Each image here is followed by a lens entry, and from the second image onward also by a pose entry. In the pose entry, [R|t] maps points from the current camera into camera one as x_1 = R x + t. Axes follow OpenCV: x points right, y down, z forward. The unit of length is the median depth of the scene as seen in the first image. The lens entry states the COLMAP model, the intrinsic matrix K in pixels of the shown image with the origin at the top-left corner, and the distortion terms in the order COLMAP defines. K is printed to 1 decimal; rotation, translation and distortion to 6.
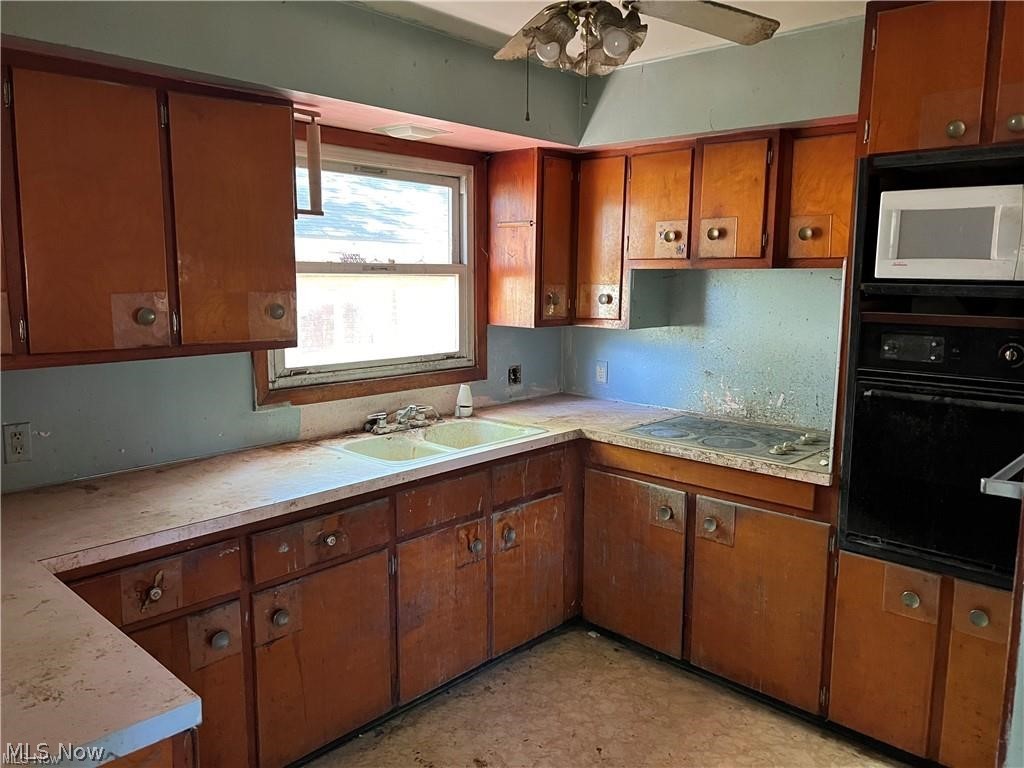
lens RADIAL K [[773.8, 0, 512.0], [0, 773.8, 384.0], [0, 0, 1]] dist [0.036879, -0.042205]
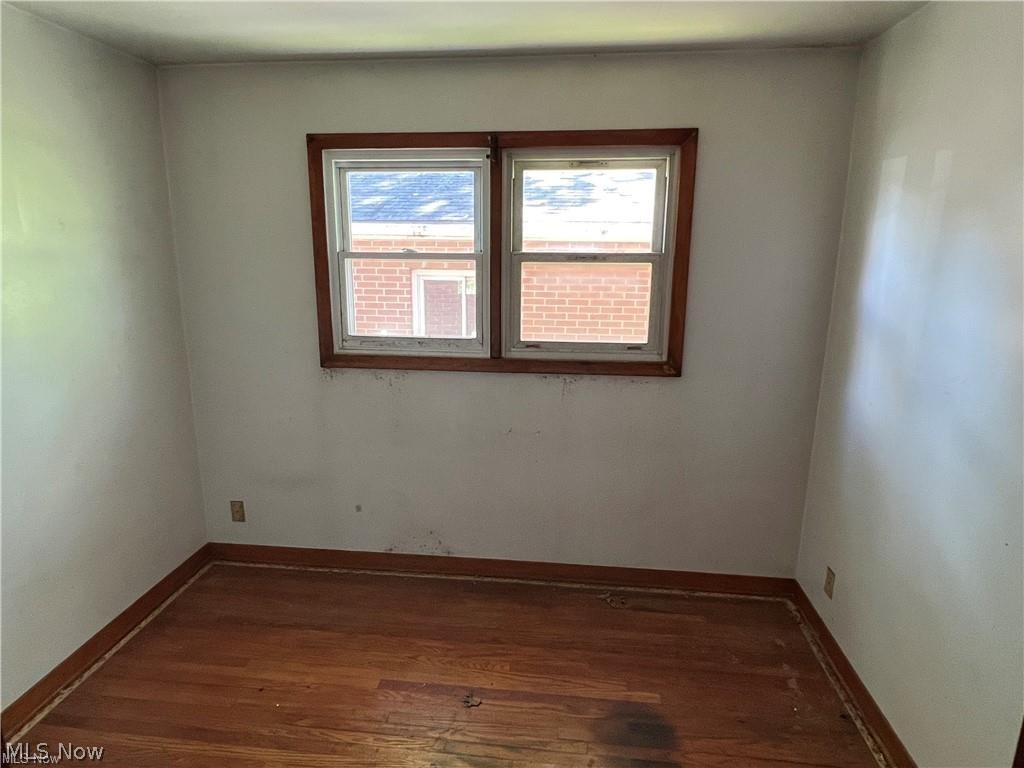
lens RADIAL K [[618.9, 0, 512.0], [0, 618.9, 384.0], [0, 0, 1]] dist [-0.002356, -0.000274]
pose [[0.598868, 0.134981, -0.789391, 0.544696], [-0.120861, 0.989637, 0.077531, -0.038406], [0.791675, 0.048976, 0.608976, 0.491529]]
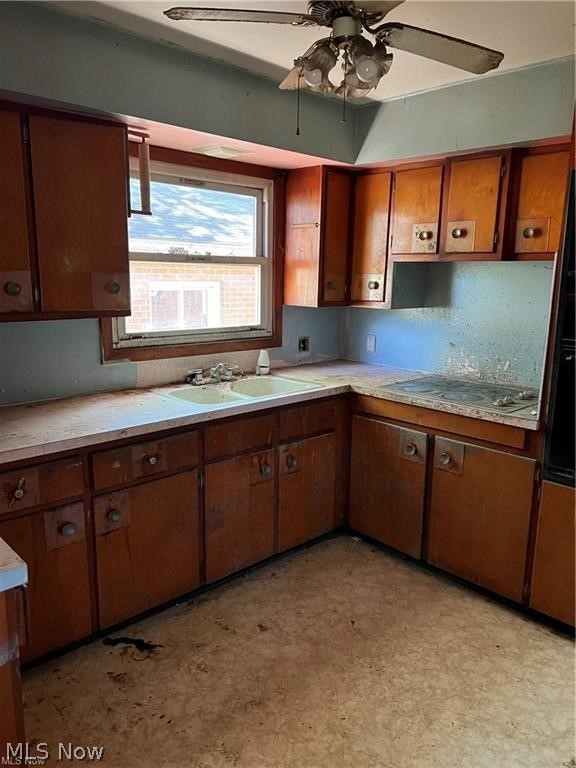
lens RADIAL K [[580.4, 0, 289.4], [0, 580.4, 392.3], [0, 0, 1]] dist [0.036879, -0.042205]
pose [[0.998378, 0.021666, -0.052646, 0.042956], [-0.018571, 0.998110, 0.058575, 0.017008], [0.053816, -0.057503, 0.996894, 0.015413]]
